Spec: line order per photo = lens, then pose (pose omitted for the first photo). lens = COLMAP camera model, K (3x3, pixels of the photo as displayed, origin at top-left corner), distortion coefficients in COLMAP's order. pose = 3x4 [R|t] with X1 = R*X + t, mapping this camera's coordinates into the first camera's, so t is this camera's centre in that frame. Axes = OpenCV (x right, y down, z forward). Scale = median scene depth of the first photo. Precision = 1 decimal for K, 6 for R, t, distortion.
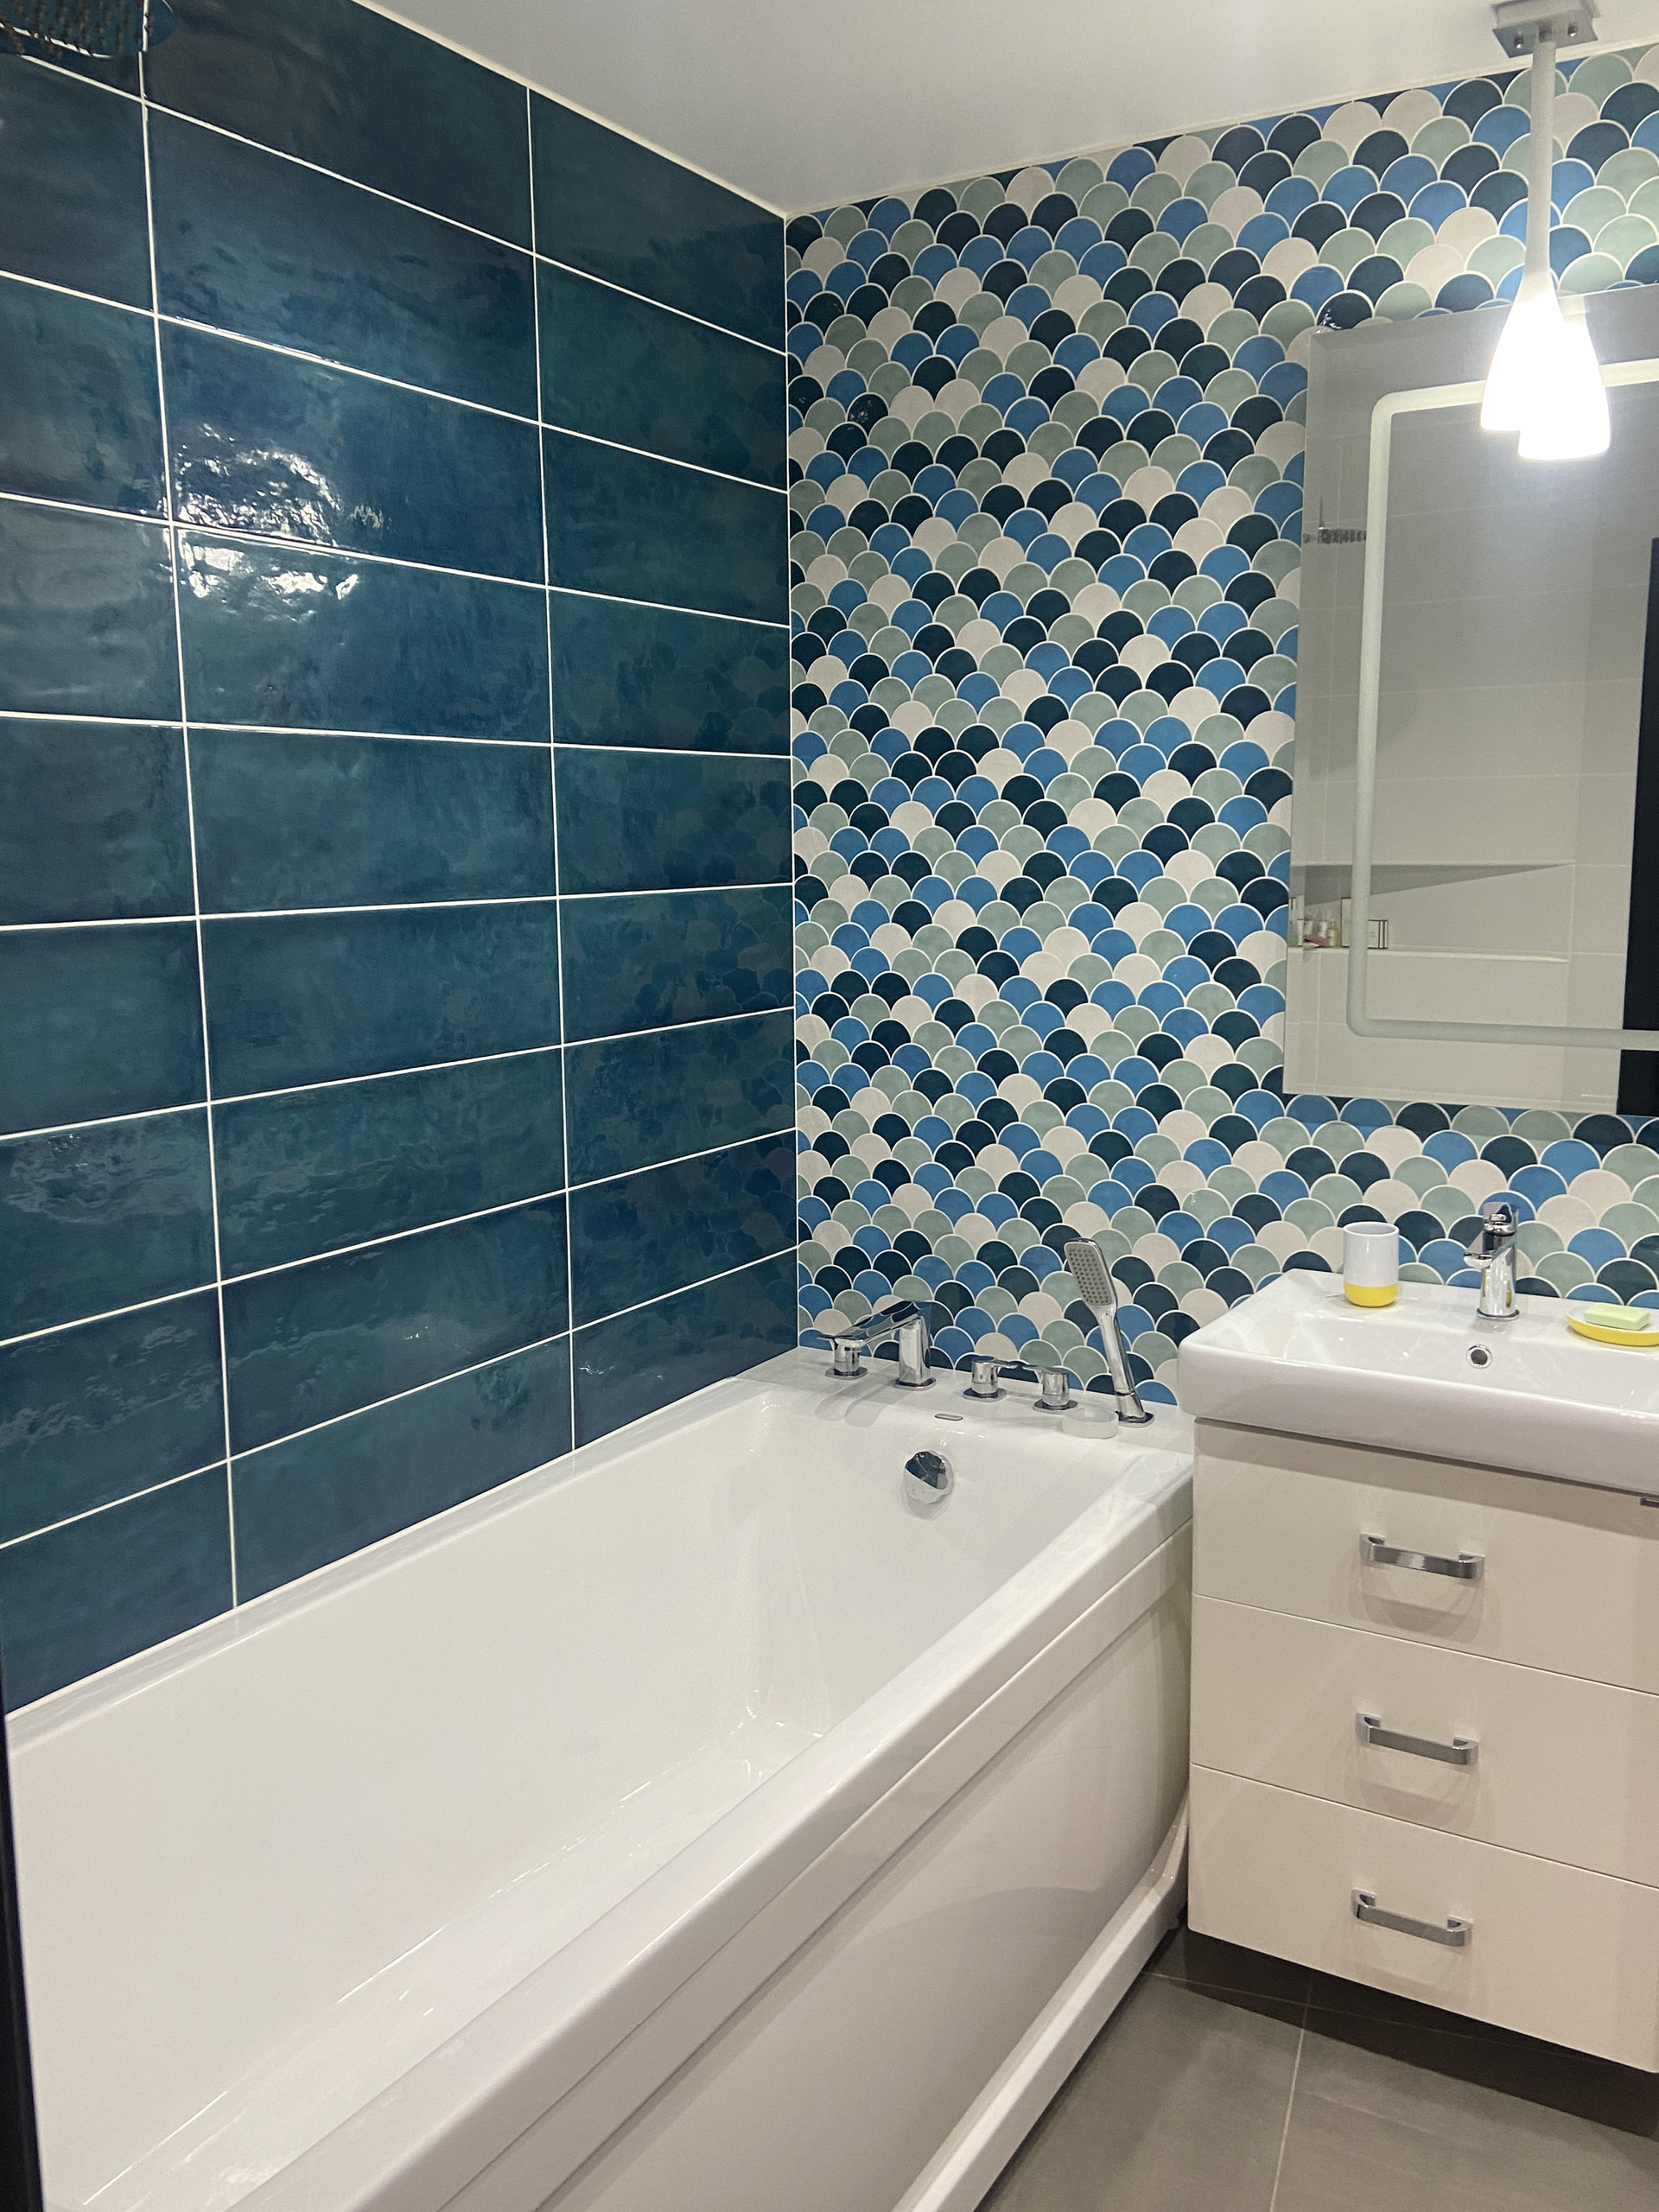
lens RADIAL K [[1864.0, 0, 829.5], [0, 1864.0, 1106.0], [0, 0, 1]] dist [0.156931, -0.236501]
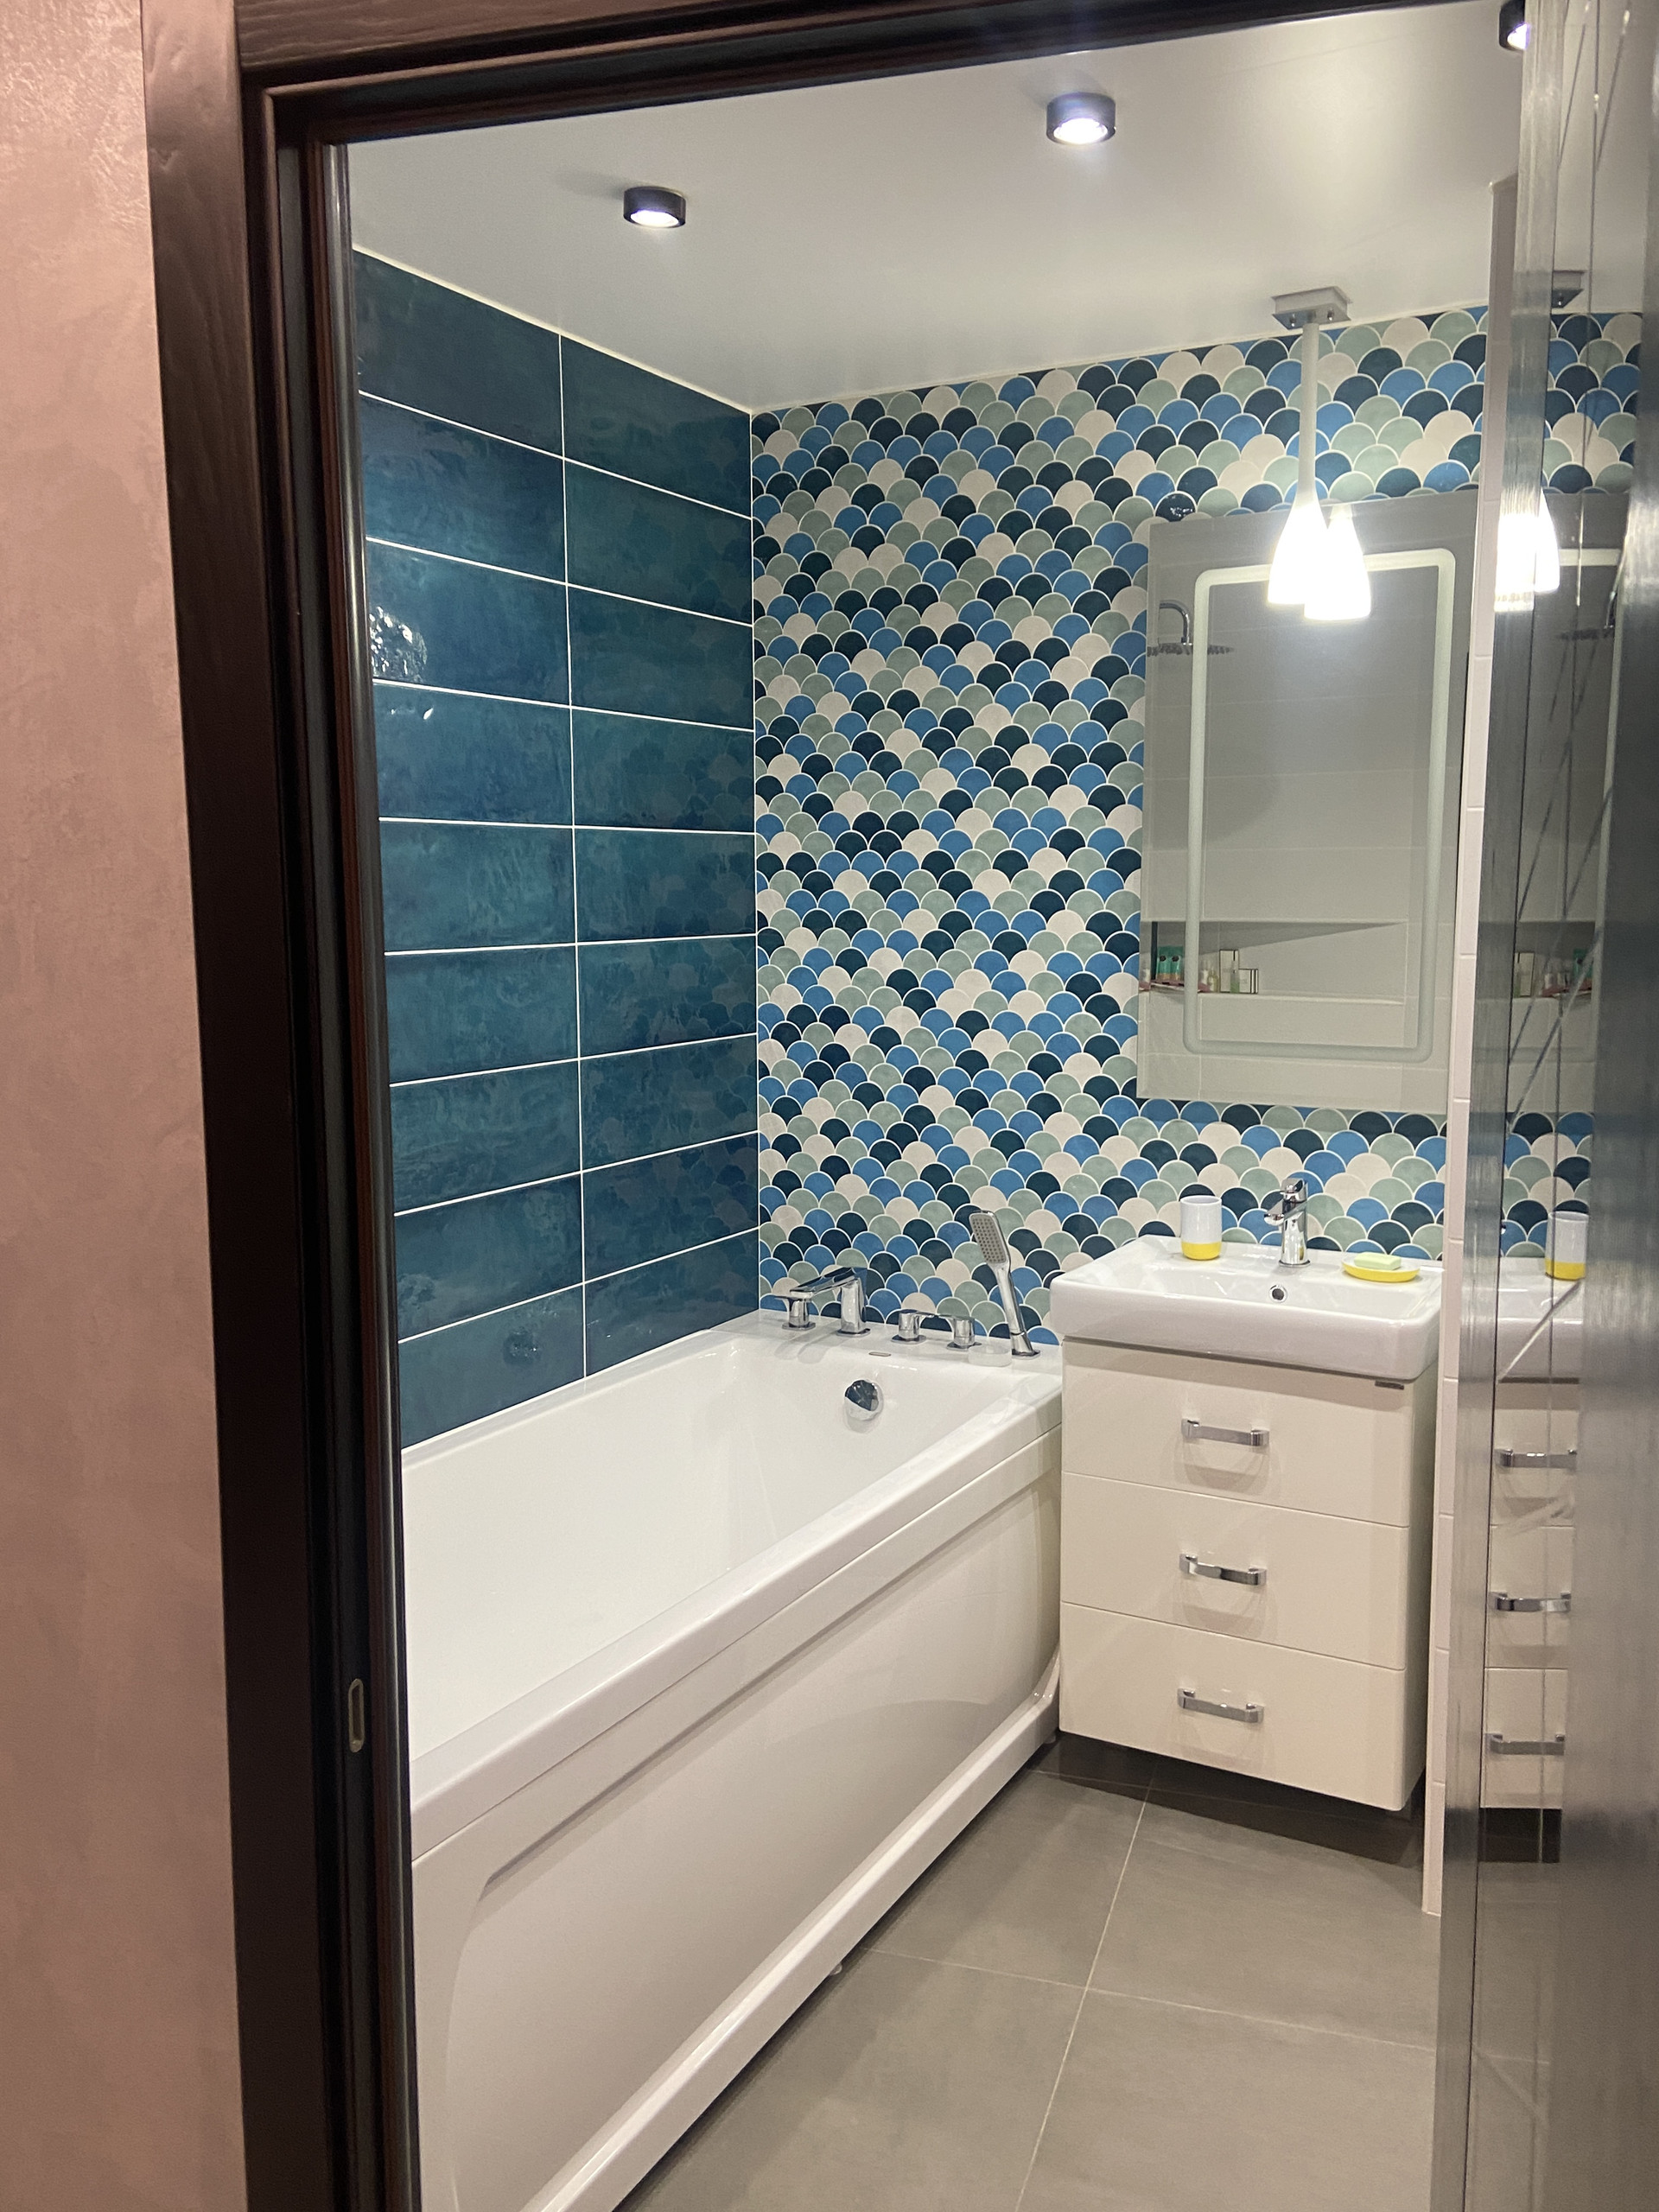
lens RADIAL K [[1864.0, 0, 829.5], [0, 1864.0, 1106.0], [0, 0, 1]] dist [0.156931, -0.236501]
pose [[0.999584, 0.001419, 0.028798, -0.007177], [-0.000610, 0.999606, -0.028051, 0.034008], [-0.028826, 0.028022, 0.999192, -0.272796]]
